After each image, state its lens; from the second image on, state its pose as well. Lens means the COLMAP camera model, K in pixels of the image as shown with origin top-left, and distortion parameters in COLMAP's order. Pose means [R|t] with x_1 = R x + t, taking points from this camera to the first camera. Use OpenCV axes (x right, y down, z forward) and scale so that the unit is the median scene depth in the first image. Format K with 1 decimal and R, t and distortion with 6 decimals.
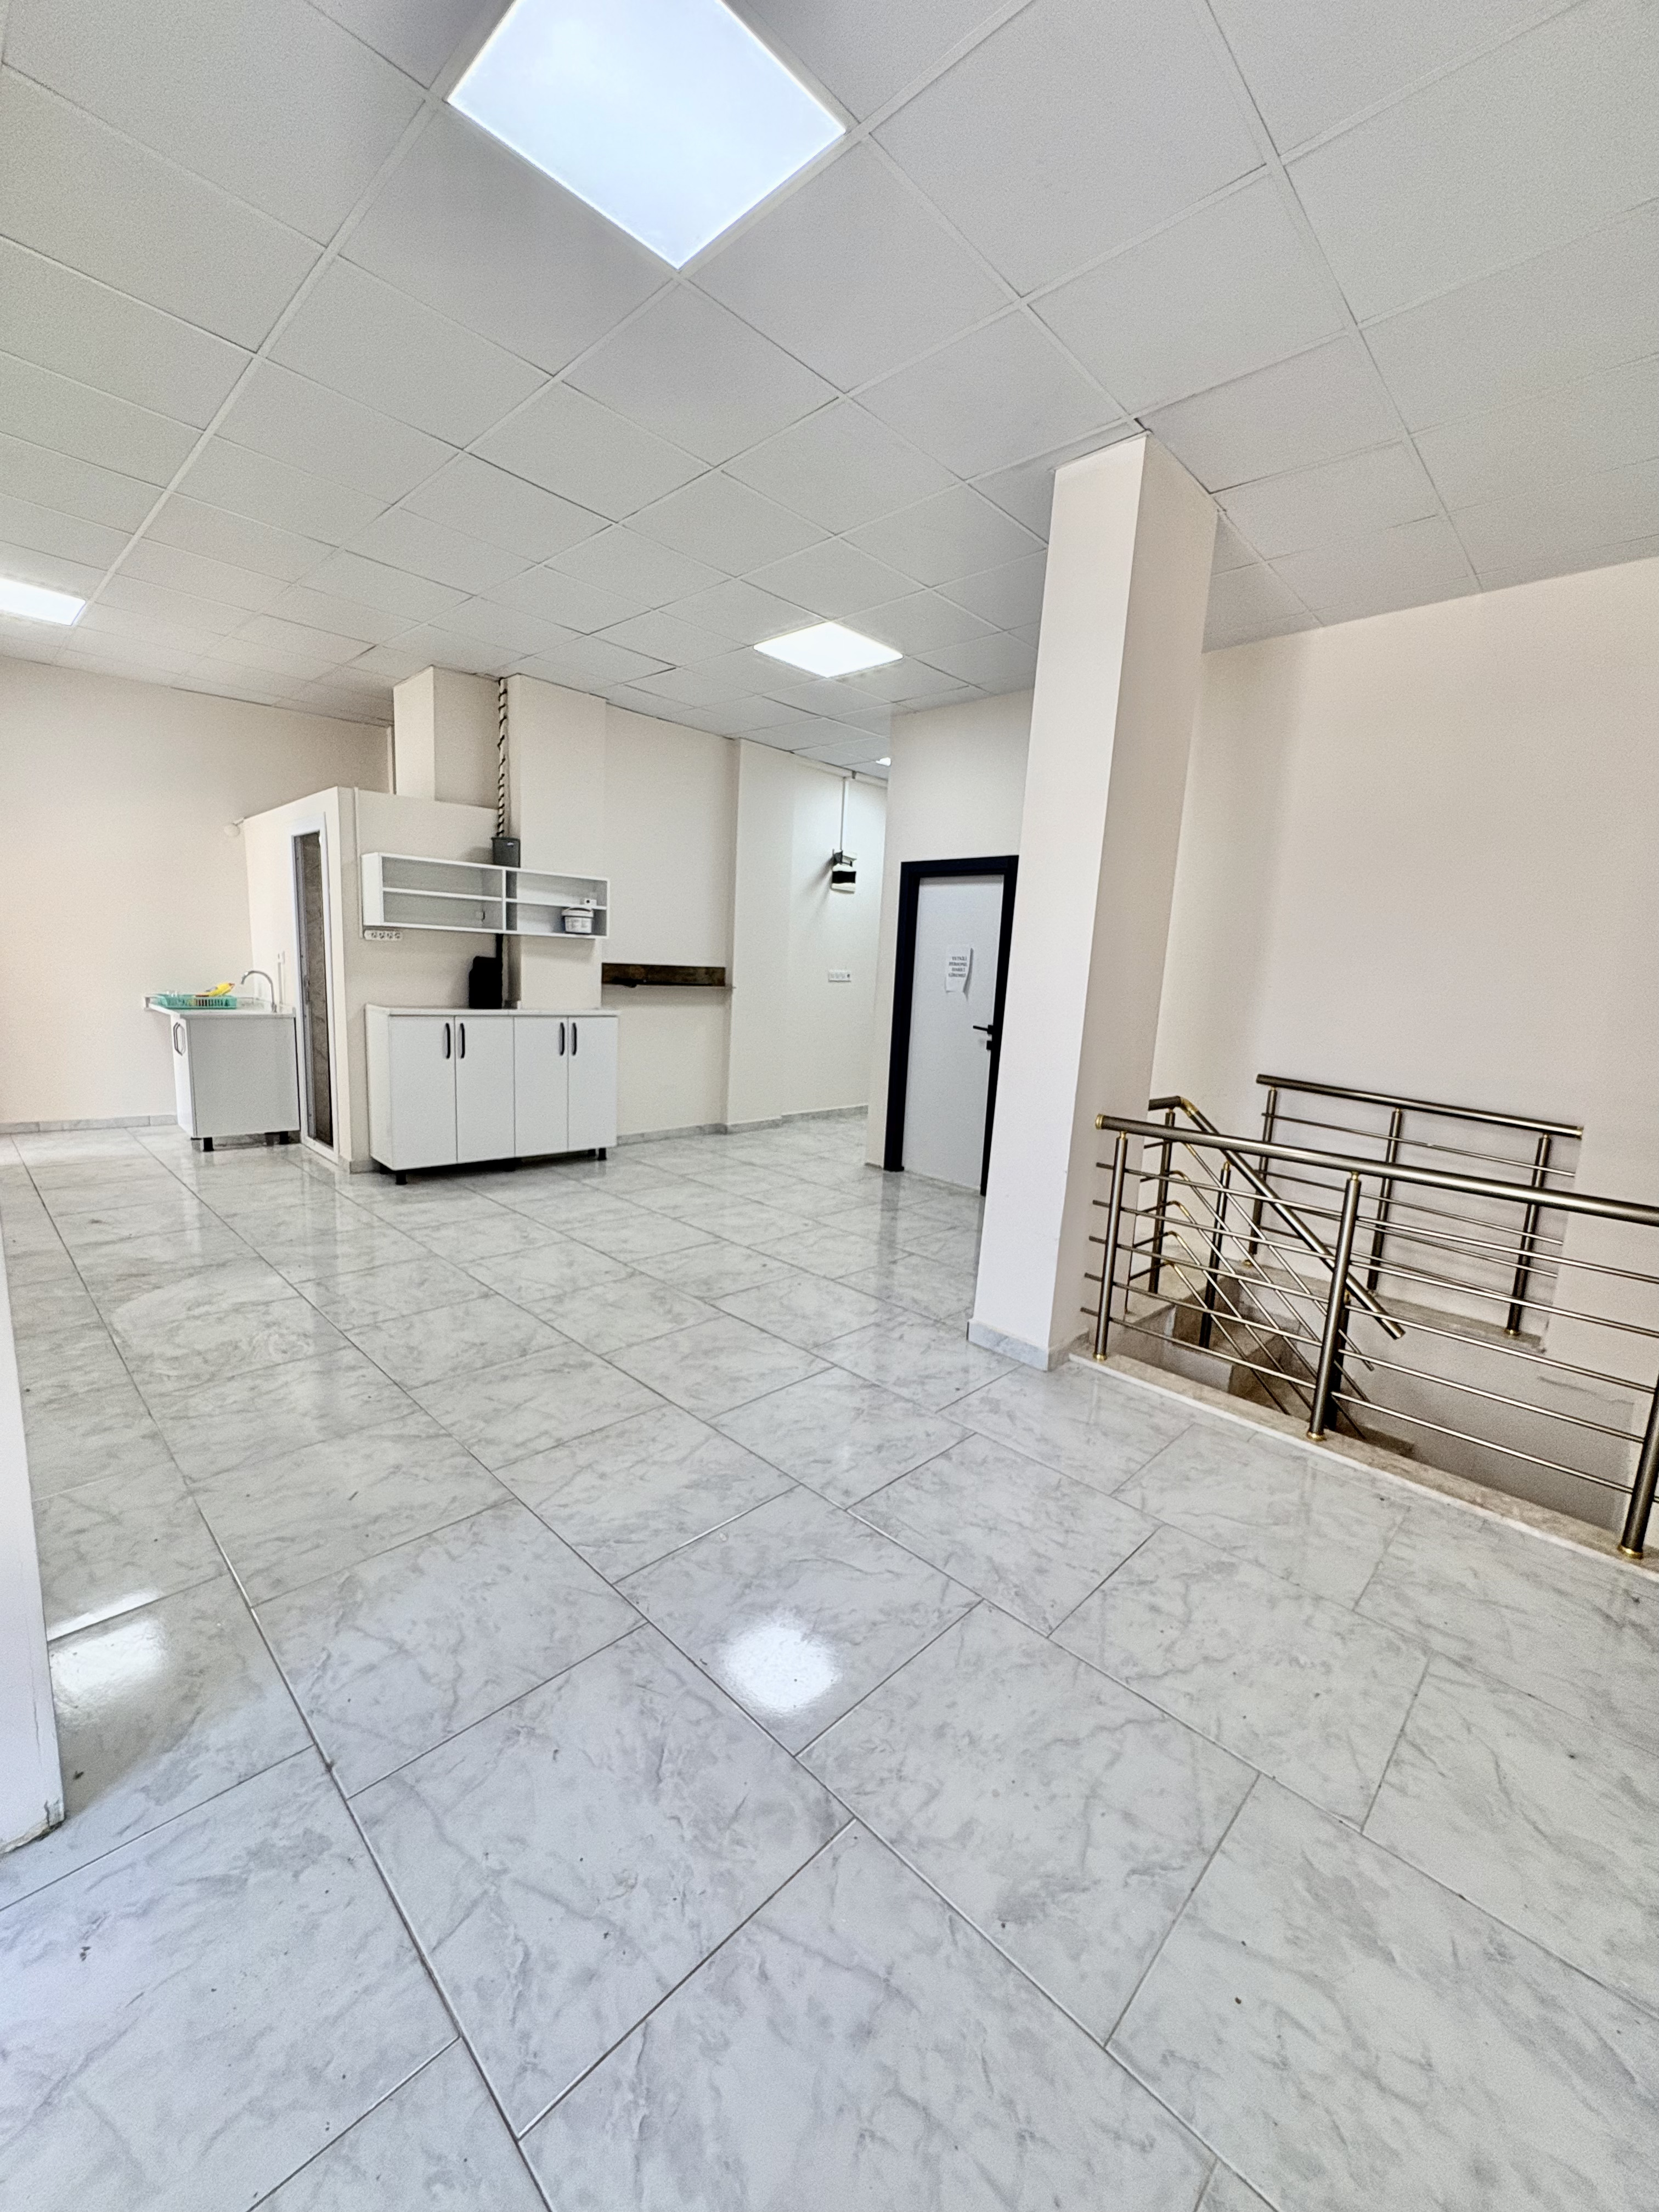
lens RADIAL K [[883.5, 0, 831.1], [0, 883.5, 1105.5], [0, 0, 1]] dist [0.000744, -0.000011]
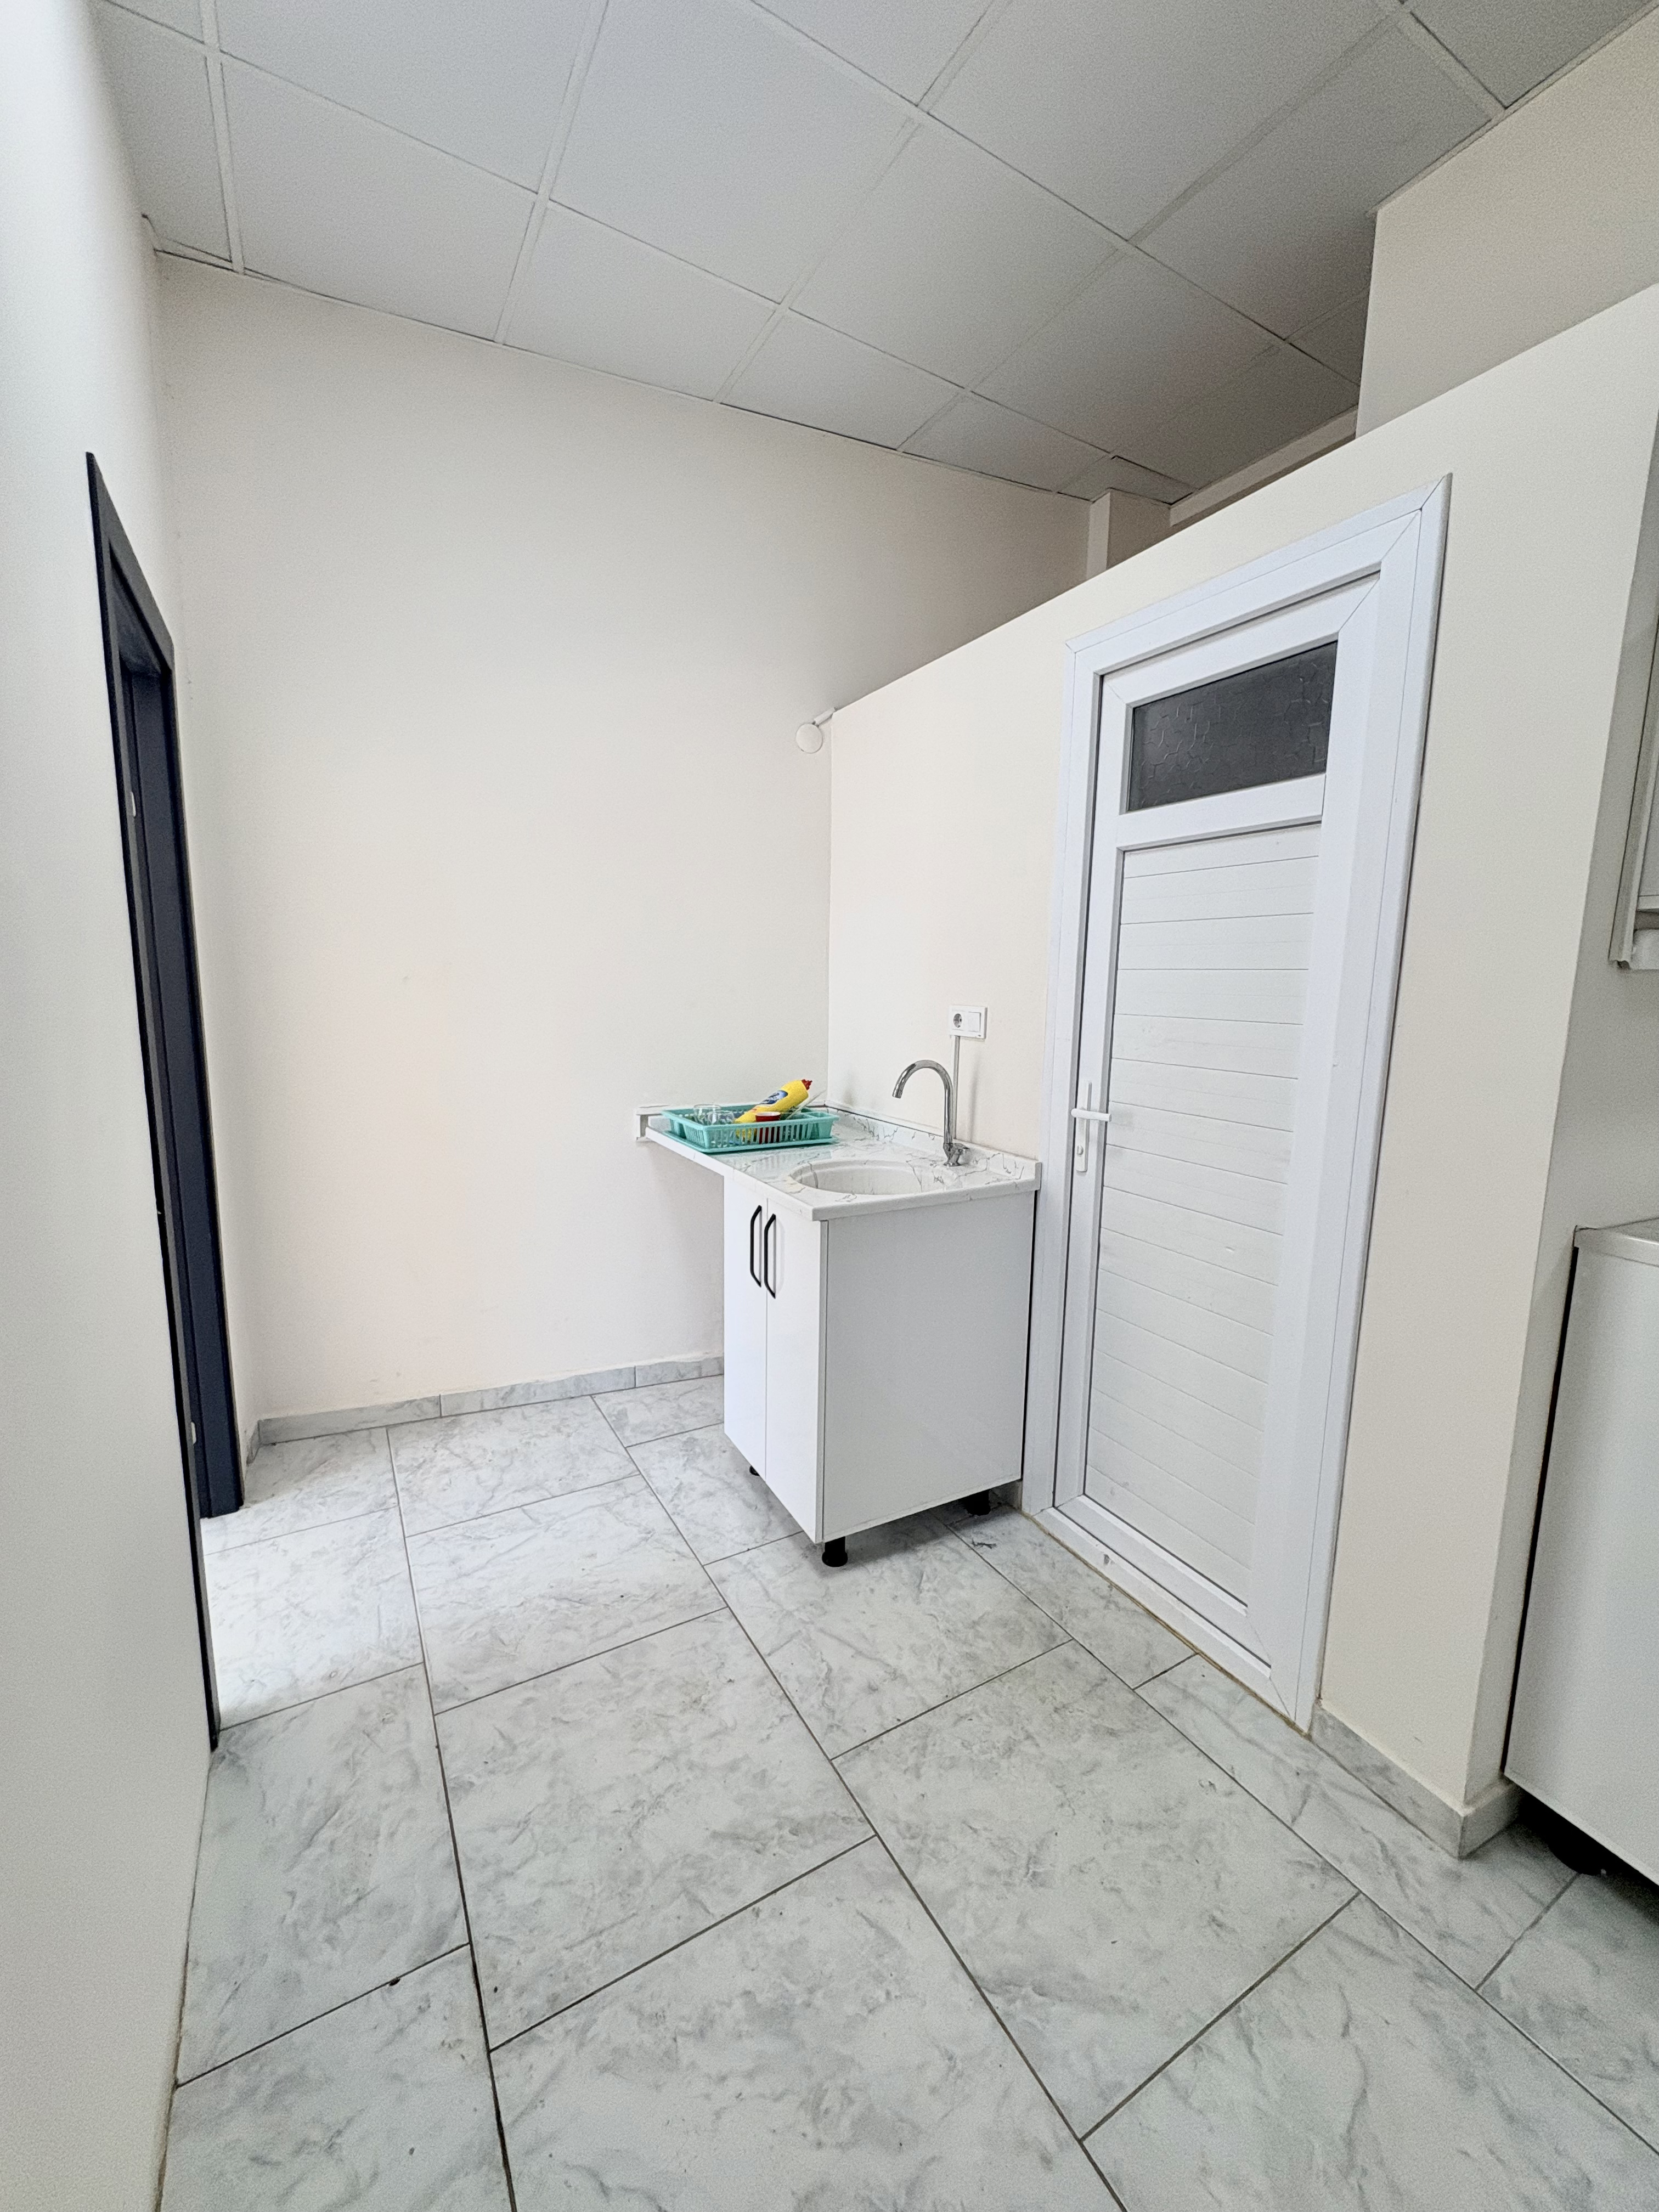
lens RADIAL K [[886.3, 0, 829.1], [0, 886.3, 1104.6], [0, 0, 1]] dist [-0.002051, 0.000251]
pose [[0.961627, 0.006341, -0.274288, -0.860141], [-0.012604, 0.999698, -0.021079, -0.183791], [0.274071, 0.023728, 0.961417, 0.909525]]
